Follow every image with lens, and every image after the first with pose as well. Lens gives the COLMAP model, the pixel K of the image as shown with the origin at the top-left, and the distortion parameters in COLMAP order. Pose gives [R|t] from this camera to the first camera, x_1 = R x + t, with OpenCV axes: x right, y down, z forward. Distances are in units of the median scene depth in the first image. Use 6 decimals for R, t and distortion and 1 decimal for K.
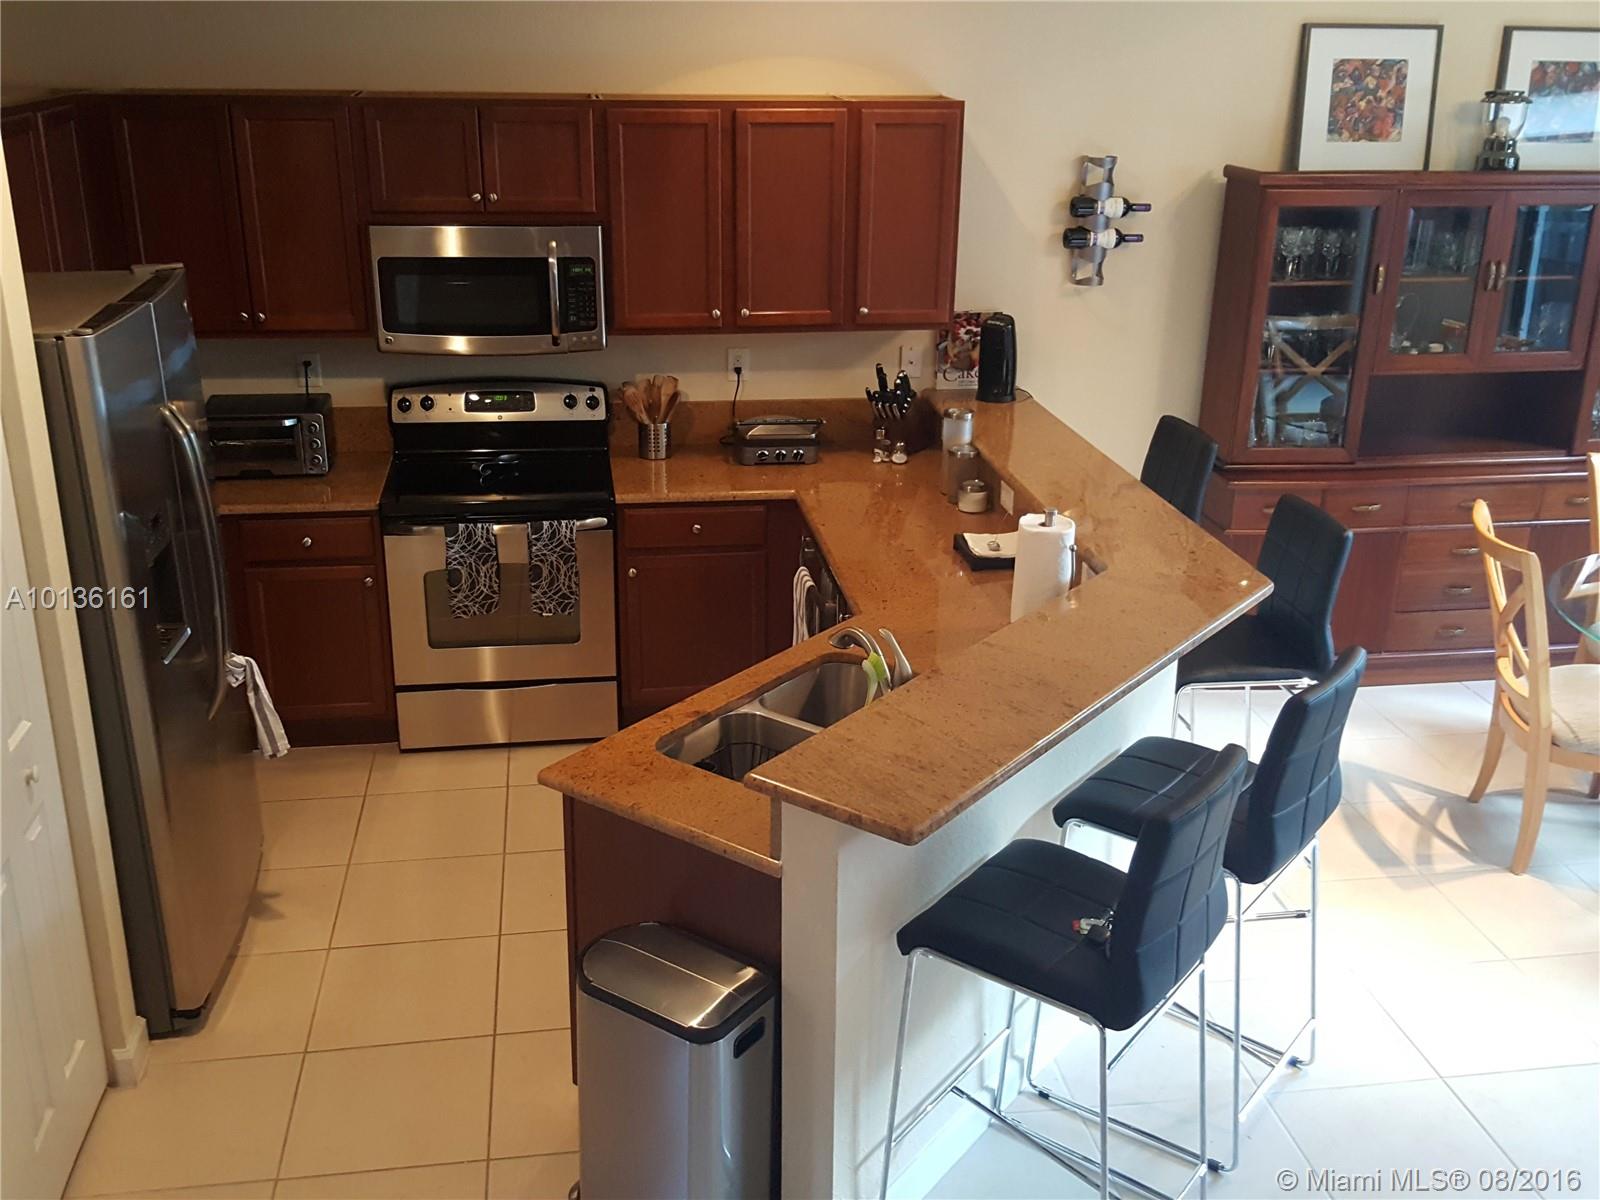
lens RADIAL K [[1592.6, 0, 790.3], [0, 1592.6, 581.9], [0, 0, 1]] dist [0.139139, -0.241911]
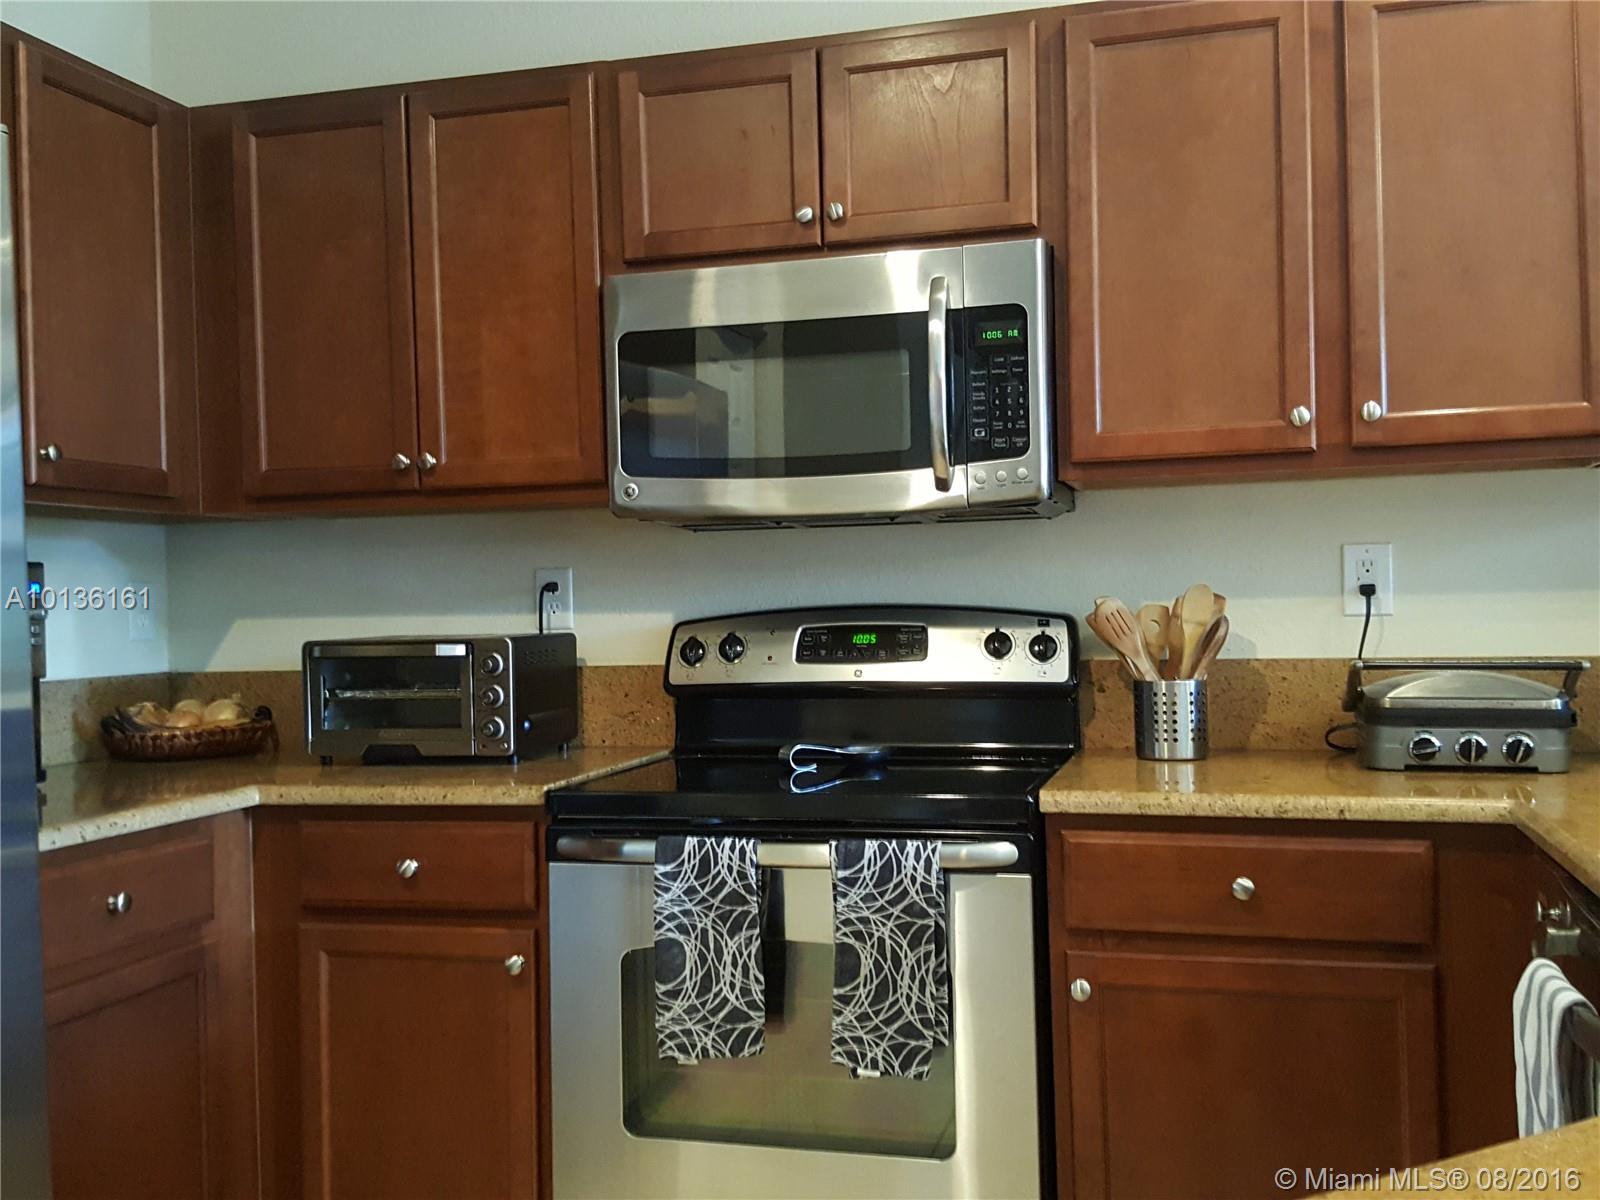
lens RADIAL K [[1572.4, 0, 800.0], [0, 1572.4, 600.0], [0, 0, 1]] dist [0.158025, -0.305664]
pose [[0.914336, -0.033723, -0.403549, 0.003613], [-0.105043, 0.942666, -0.316775, 0.035931], [0.391095, 0.332029, 0.858371, 0.569646]]
